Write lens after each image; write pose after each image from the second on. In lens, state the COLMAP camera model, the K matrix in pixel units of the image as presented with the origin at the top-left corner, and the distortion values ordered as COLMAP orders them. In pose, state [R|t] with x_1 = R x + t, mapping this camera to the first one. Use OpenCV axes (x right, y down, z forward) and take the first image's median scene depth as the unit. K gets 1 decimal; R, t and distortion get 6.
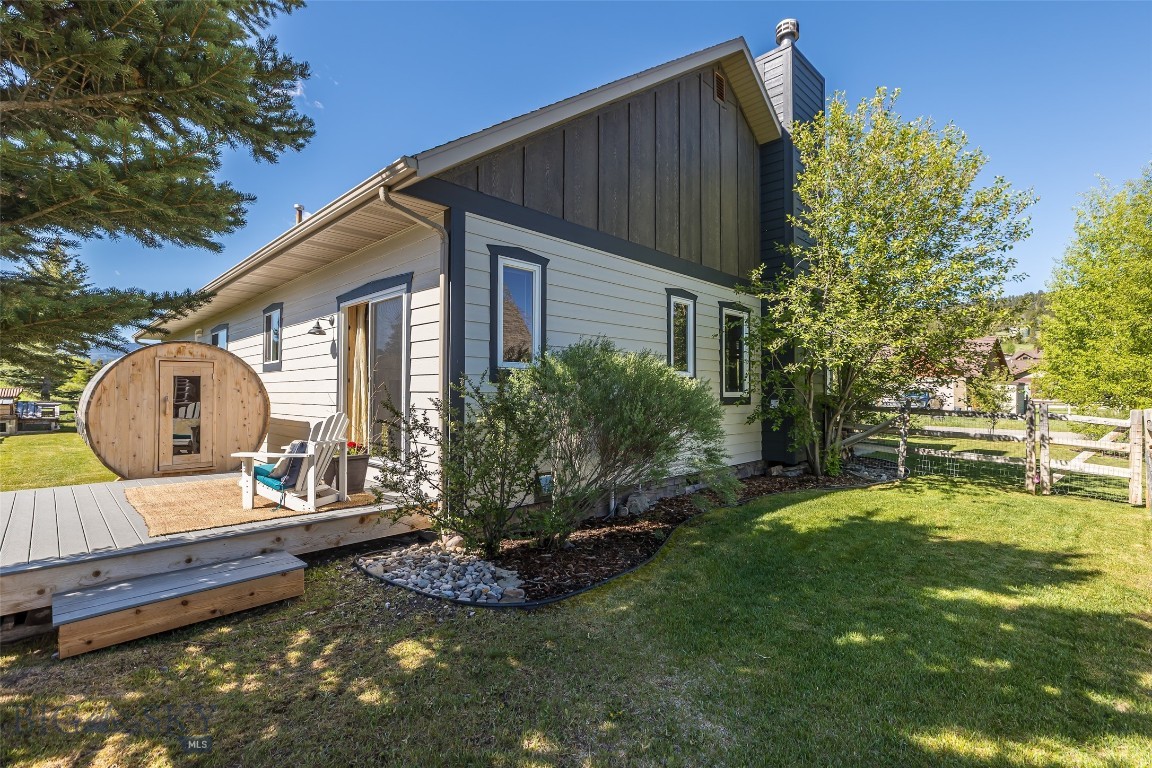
lens RADIAL K [[537.1, 0, 576.3], [0, 537.1, 381.2], [0, 0, 1]] dist [-0.008865, 0.002390]
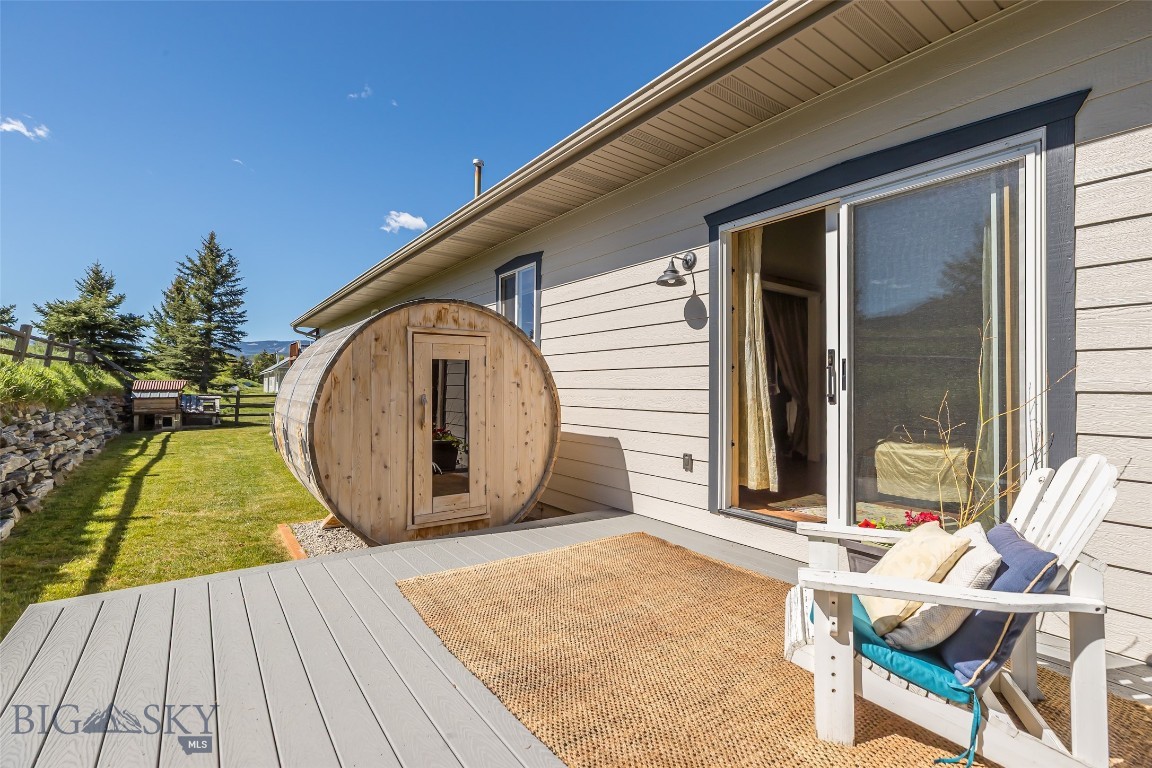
lens RADIAL K [[537.1, 0, 579.1], [0, 537.1, 386.9], [0, 0, 1]] dist [-0.008865, 0.002390]
pose [[0.986667, 0.007407, -0.162580, -0.467127], [-0.004427, 0.999816, 0.018685, 0.007538], [0.162689, -0.017716, 0.986518, 0.421245]]
